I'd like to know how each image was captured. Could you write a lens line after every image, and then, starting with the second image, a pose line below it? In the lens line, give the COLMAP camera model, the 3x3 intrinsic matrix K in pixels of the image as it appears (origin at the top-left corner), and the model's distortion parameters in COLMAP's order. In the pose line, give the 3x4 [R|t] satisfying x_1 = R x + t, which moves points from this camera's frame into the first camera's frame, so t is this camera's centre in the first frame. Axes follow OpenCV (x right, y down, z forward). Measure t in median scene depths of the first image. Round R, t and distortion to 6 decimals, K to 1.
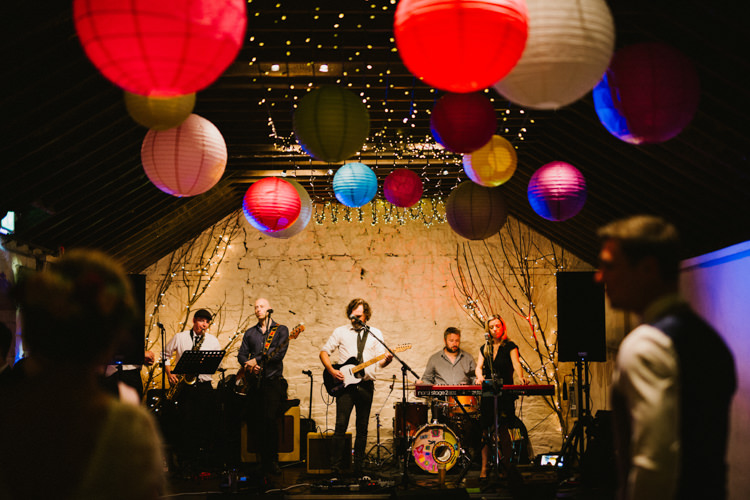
lens RADIAL K [[1440.4, 0, 375.0], [0, 1440.4, 250.0], [0, 0, 1]] dist [0.101406, -0.090747]
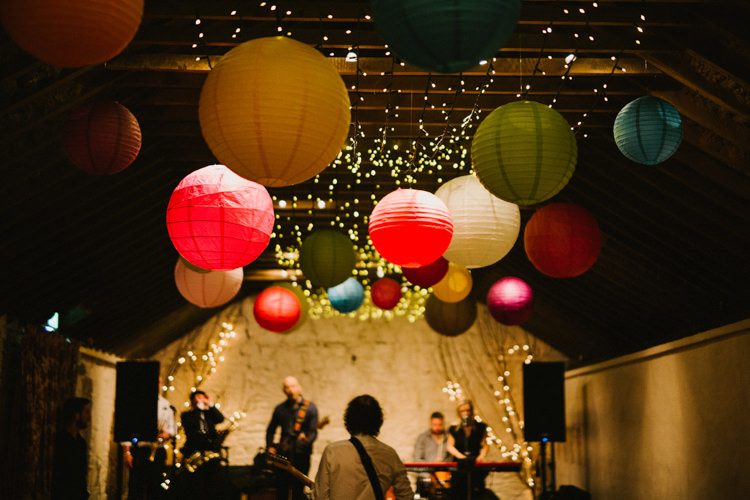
lens RADIAL K [[1440.4, 0, 375.0], [0, 1440.4, 250.0], [0, 0, 1]] dist [0.101406, -0.090747]
pose [[0.999974, 0.005917, 0.004080, 0.002943], [-0.005690, 0.998555, -0.053430, -0.009235], [-0.004390, 0.053406, 0.998563, -0.111354]]
